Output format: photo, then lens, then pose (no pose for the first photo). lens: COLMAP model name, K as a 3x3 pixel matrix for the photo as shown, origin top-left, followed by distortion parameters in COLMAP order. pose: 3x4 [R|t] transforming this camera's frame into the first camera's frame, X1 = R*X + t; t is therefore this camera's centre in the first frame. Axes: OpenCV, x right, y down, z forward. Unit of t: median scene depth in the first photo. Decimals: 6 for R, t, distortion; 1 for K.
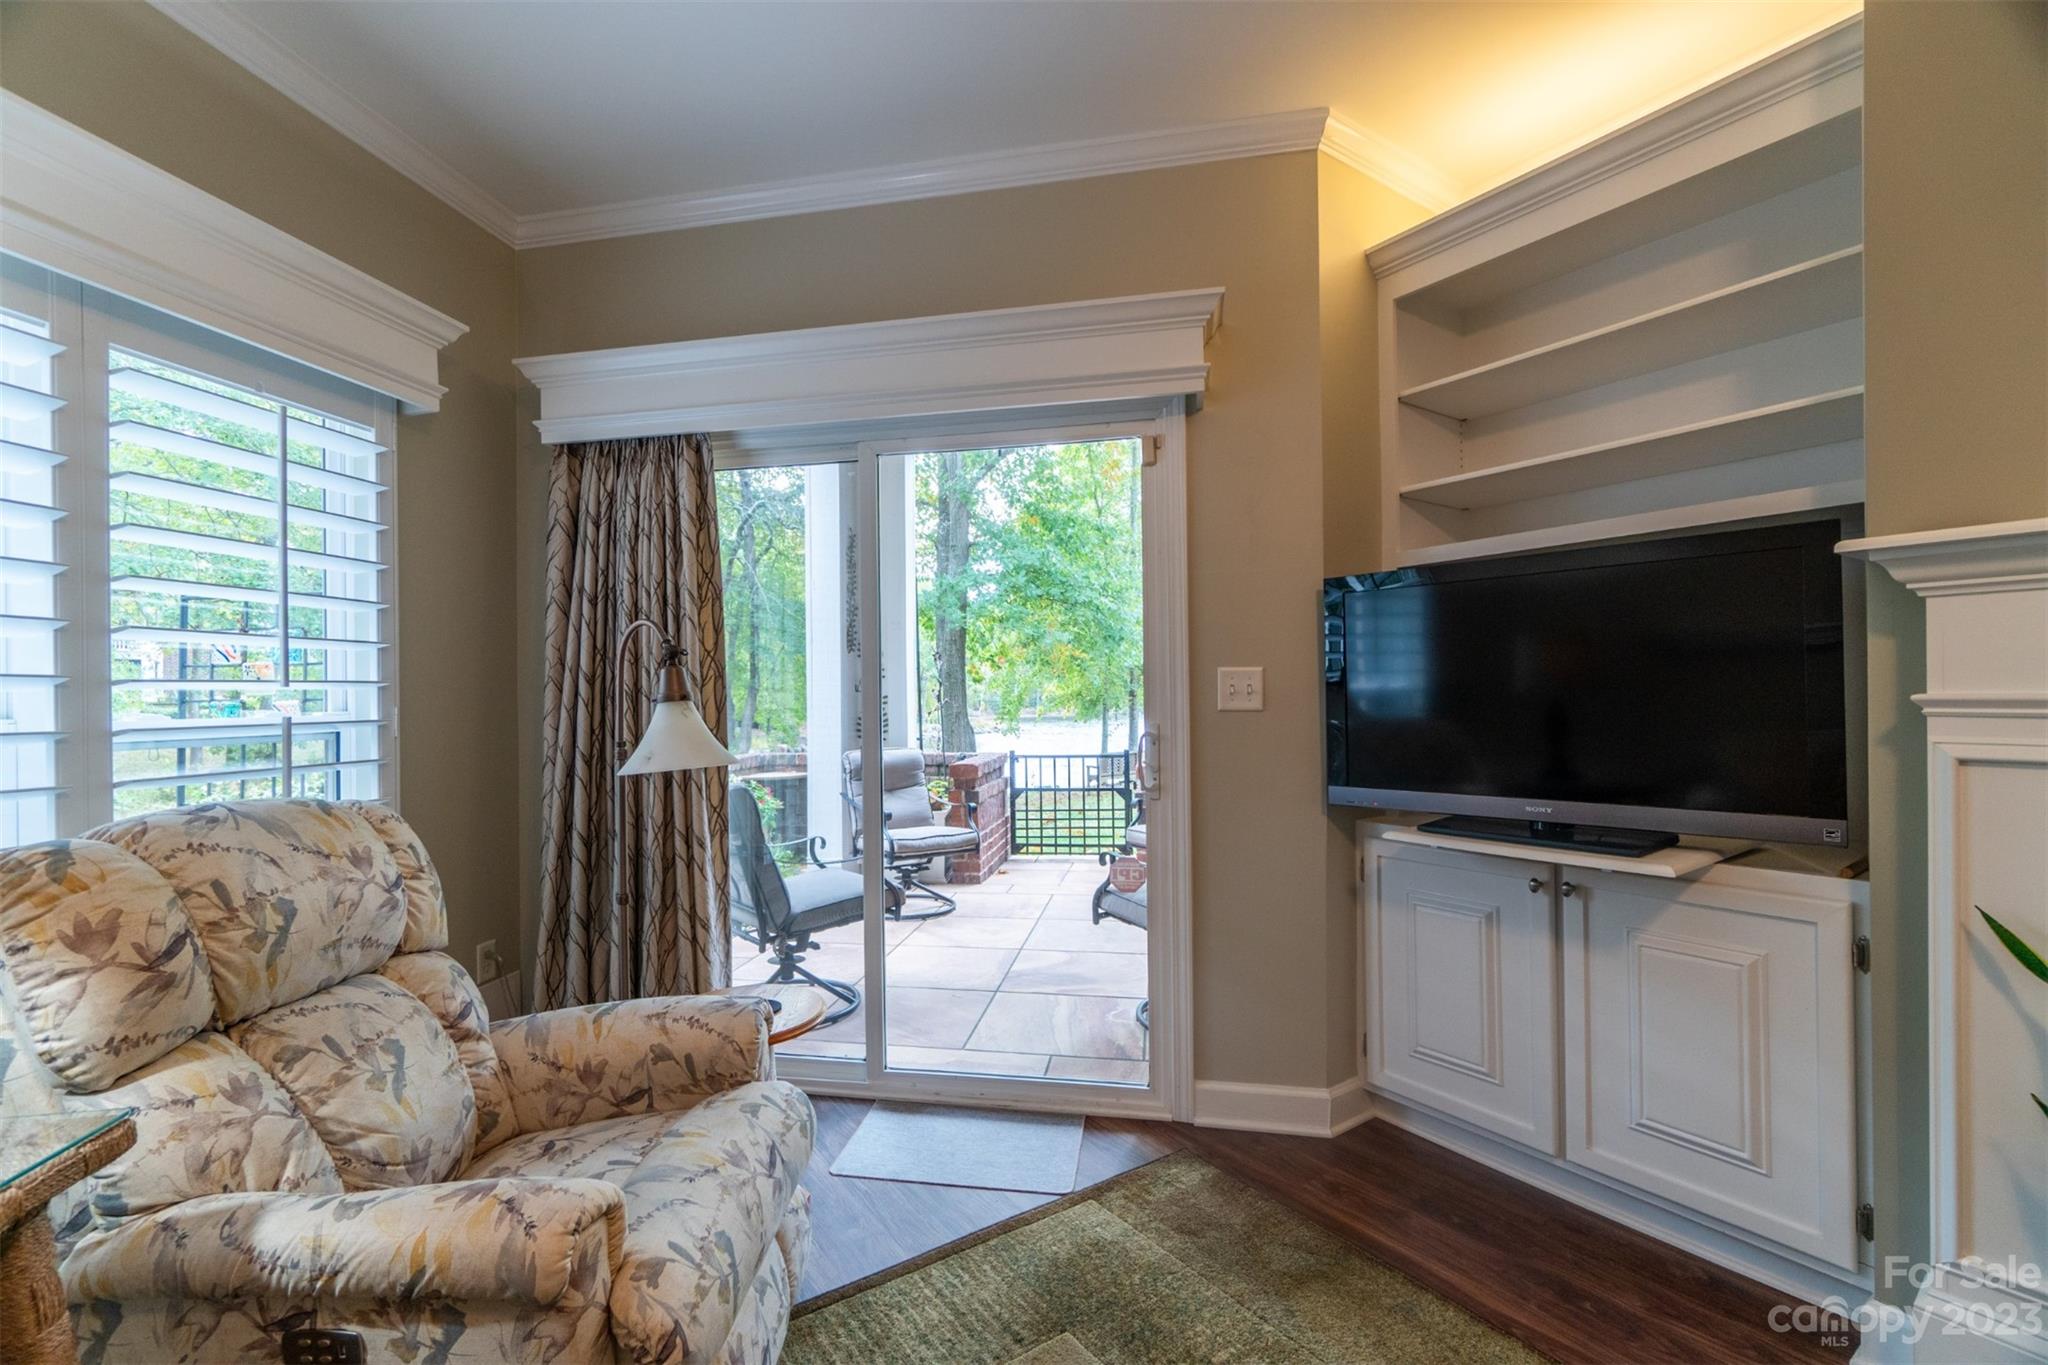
lens RADIAL K [[878.3, 0, 1003.2], [0, 878.3, 692.7], [0, 0, 1]] dist [-0.004151, 0.000270]
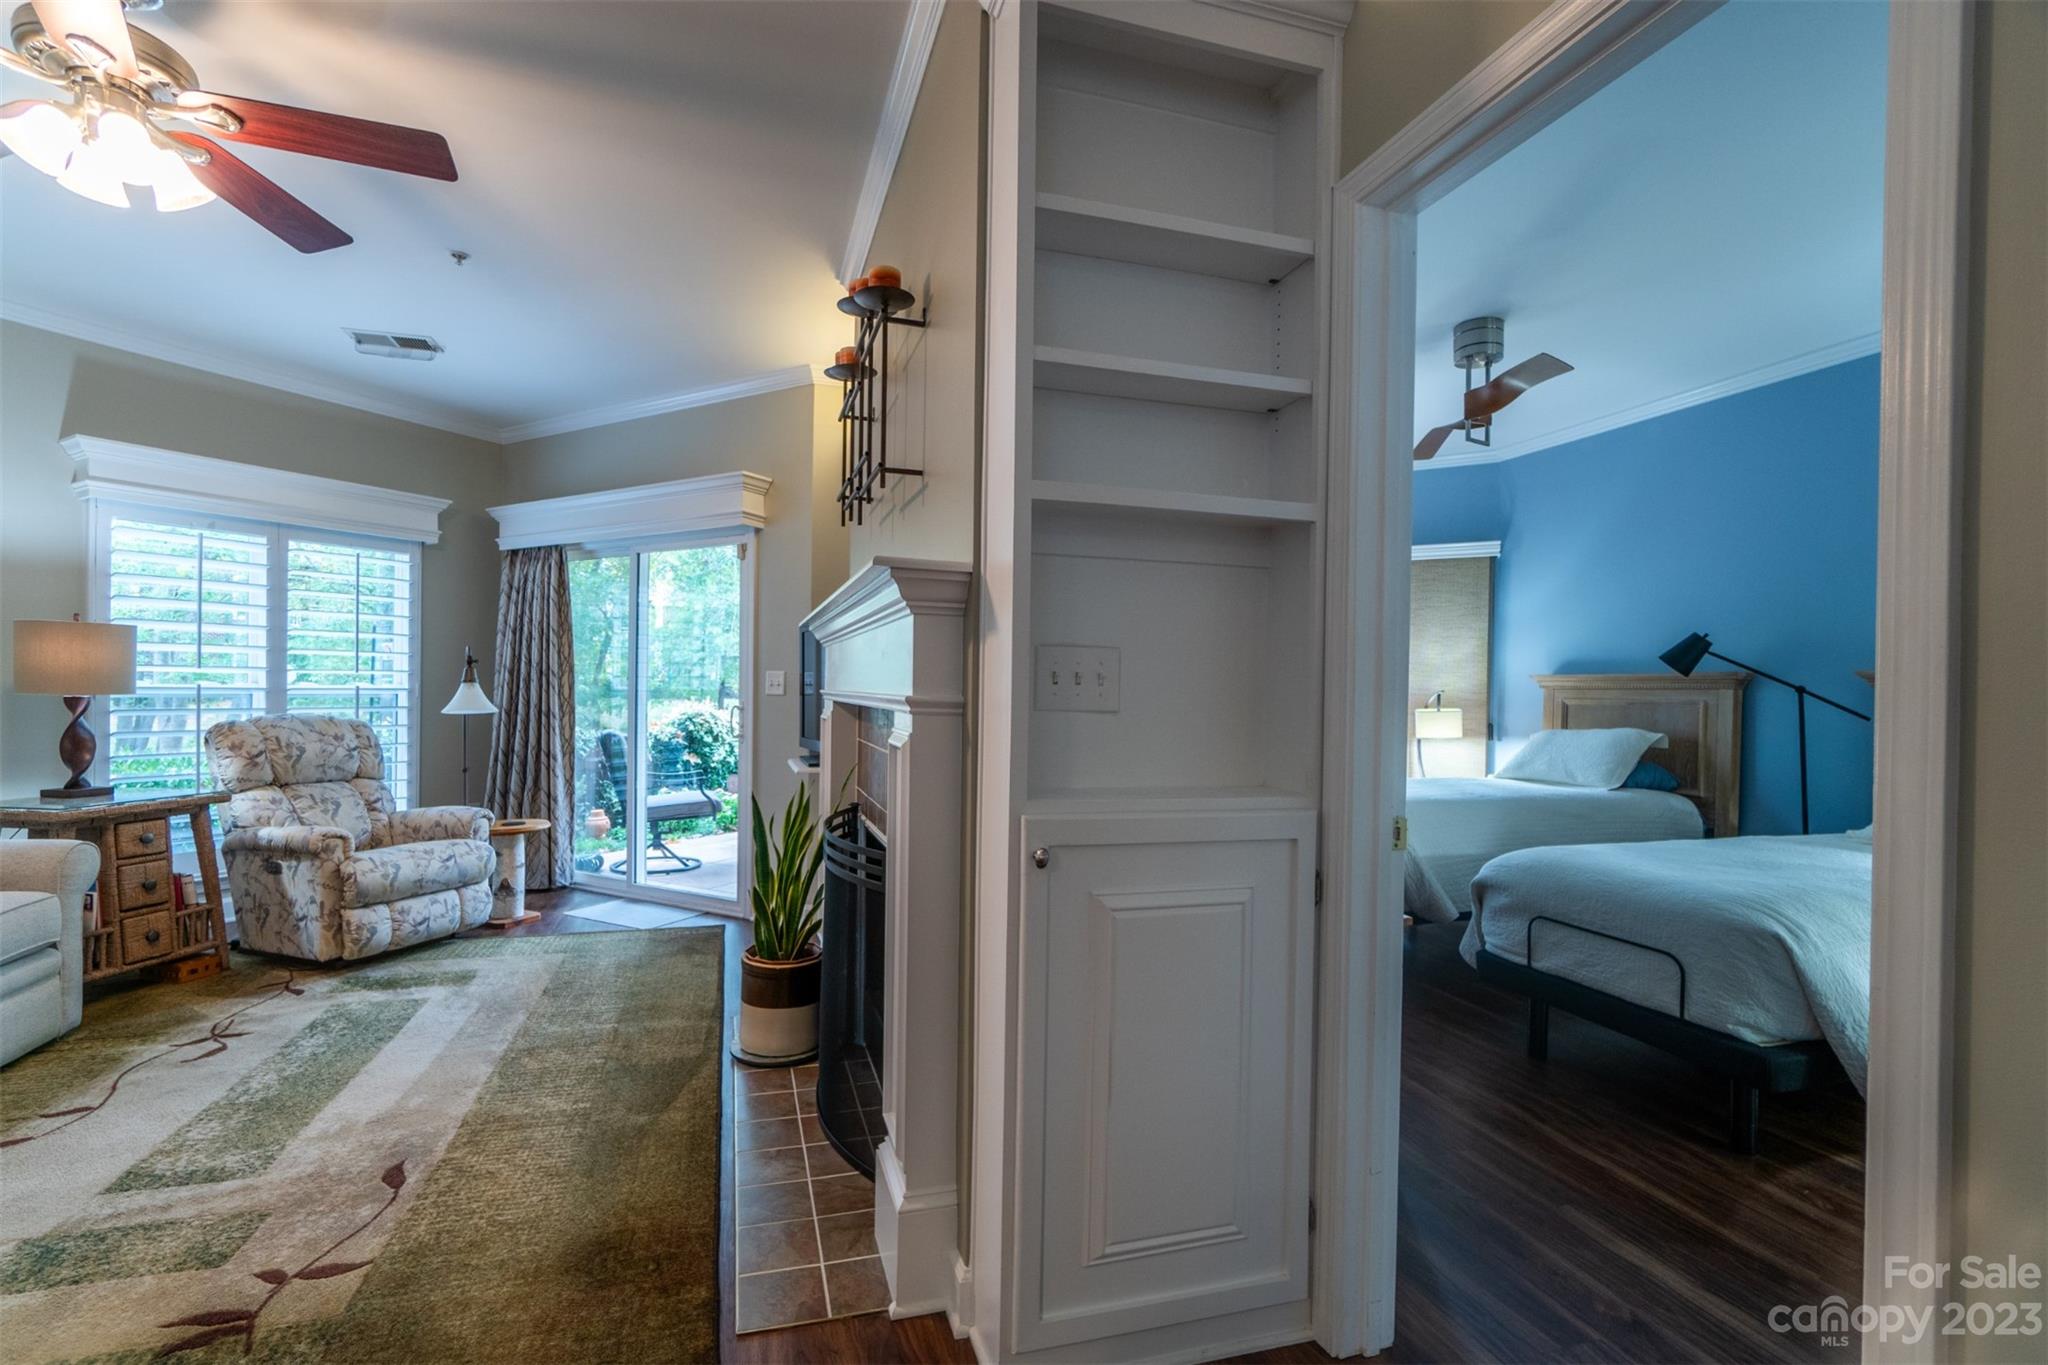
lens RADIAL K [[907.8, 0, 999.7], [0, 907.8, 692.9], [0, 0, 1]] dist [-0.002932, -0.000826]
pose [[0.951280, 0.025343, -0.307284, 1.182318], [-0.022658, 0.999668, 0.012302, -0.016554], [0.307494, -0.004740, 0.951538, -0.591037]]
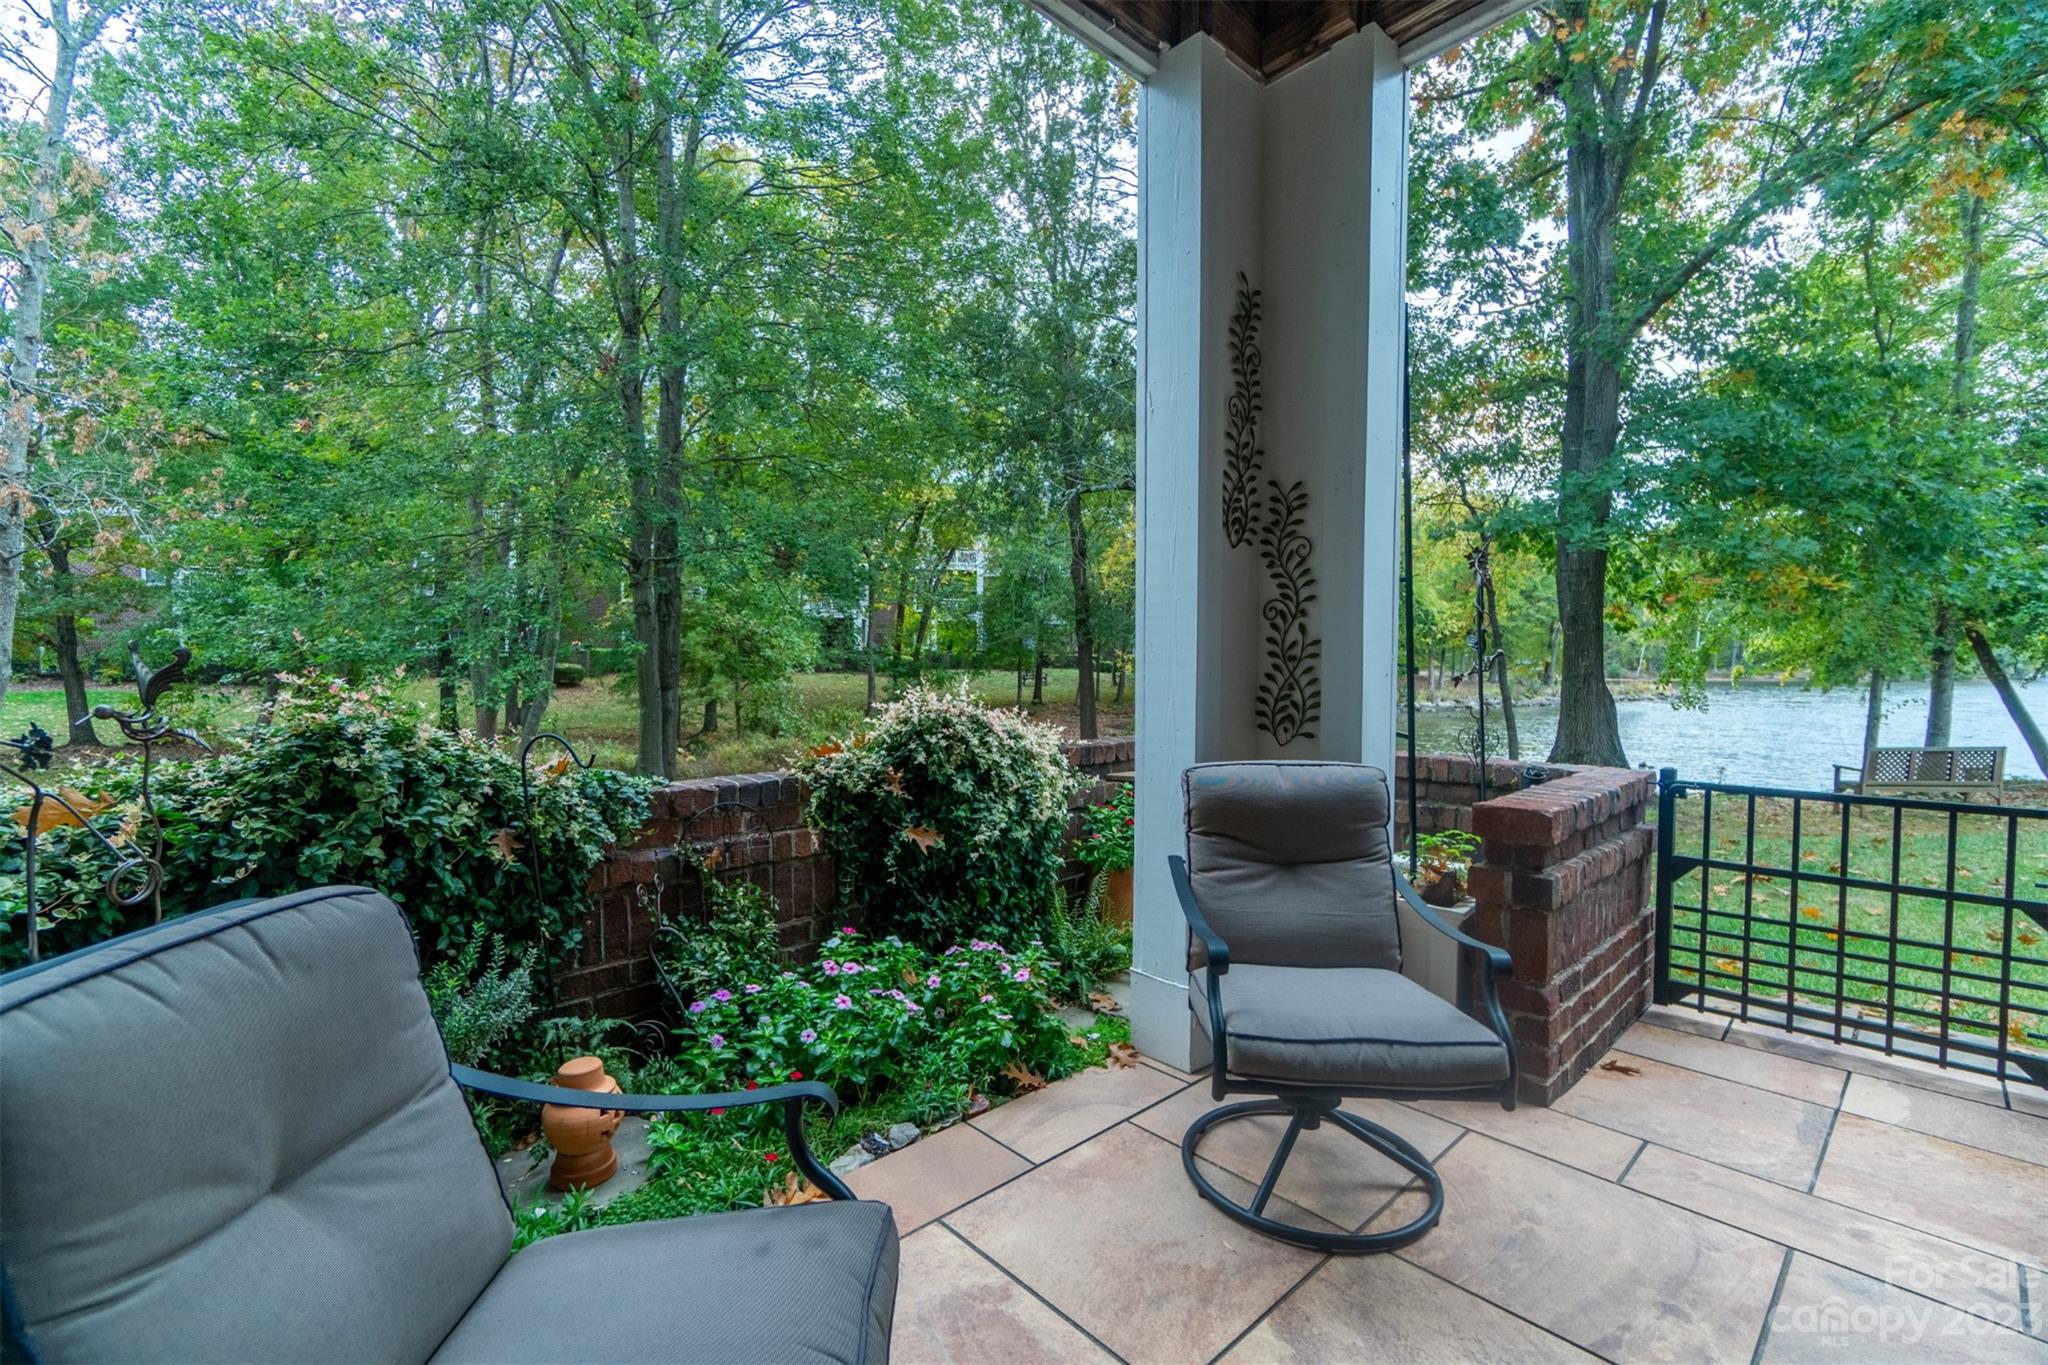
lens RADIAL K [[881.0, 0, 1005.1], [0, 881.0, 693.1], [0, 0, 1]] dist [-0.005874, 0.003804]
pose [[0.794850, 0.037646, -0.605638, 0.029426], [-0.005701, 0.998493, 0.054583, 0.015310], [0.606780, -0.039933, 0.793866, 1.166937]]
